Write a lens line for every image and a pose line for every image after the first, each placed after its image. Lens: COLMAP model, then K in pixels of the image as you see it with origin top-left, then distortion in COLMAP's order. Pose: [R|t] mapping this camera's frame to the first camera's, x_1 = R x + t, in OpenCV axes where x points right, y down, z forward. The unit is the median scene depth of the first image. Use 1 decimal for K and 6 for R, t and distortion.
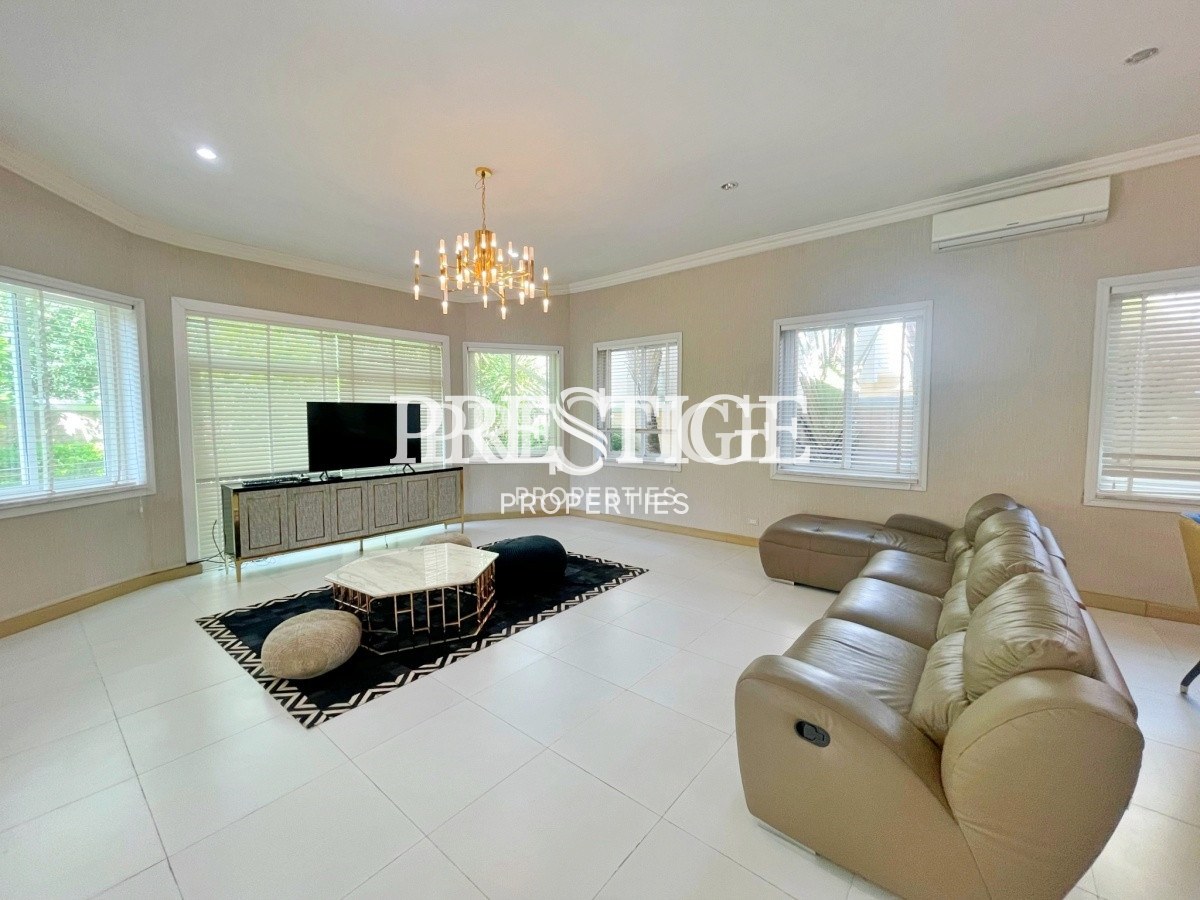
lens RADIAL K [[489.7, 0, 600.0], [0, 489.7, 450.0], [0, 0, 1]] dist [-0.004694, -0.000168]
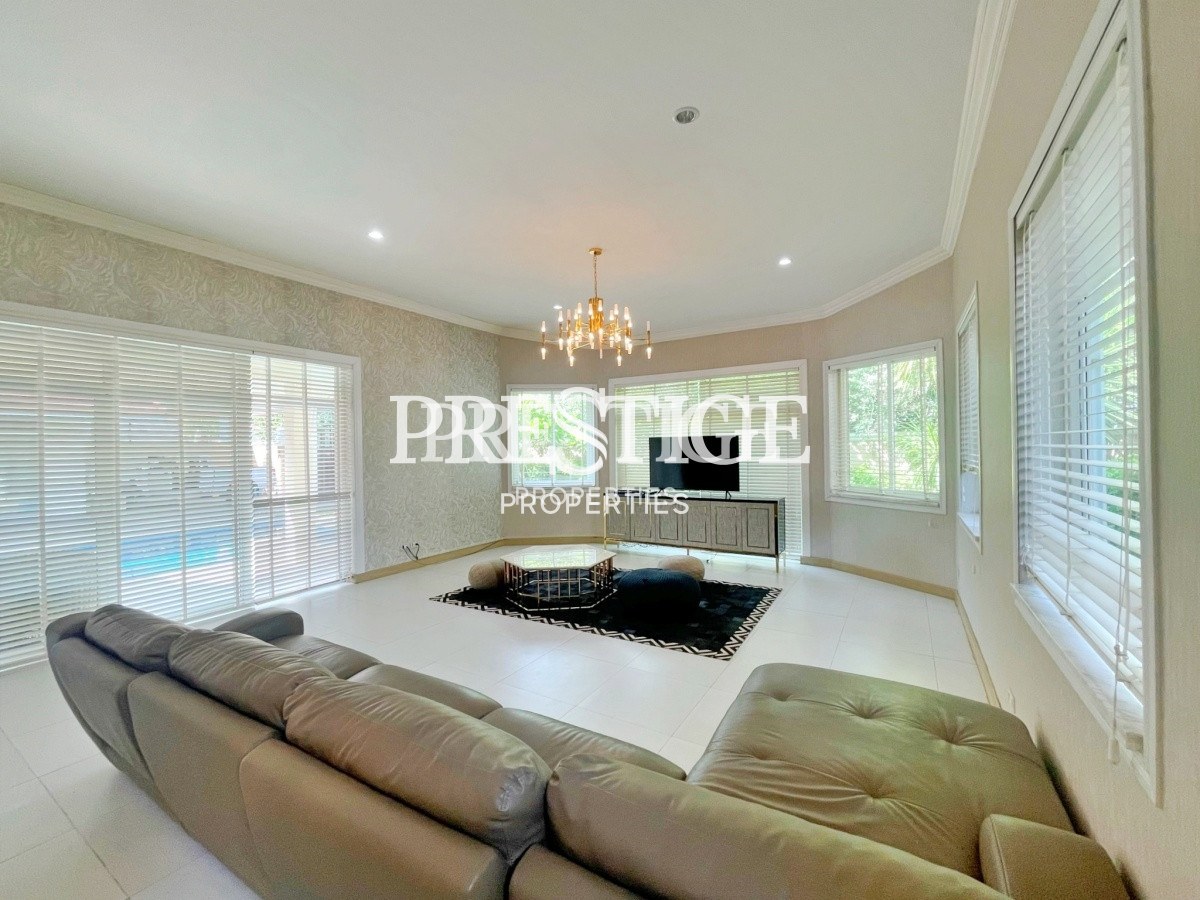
lens RADIAL K [[489.7, 0, 600.0], [0, 489.7, 450.0], [0, 0, 1]] dist [-0.004694, -0.000168]
pose [[0.130847, 0.004387, -0.991393, 0.771536], [-0.051889, 0.998650, -0.002429, -0.054024], [0.990044, 0.051760, 0.130898, 0.677701]]
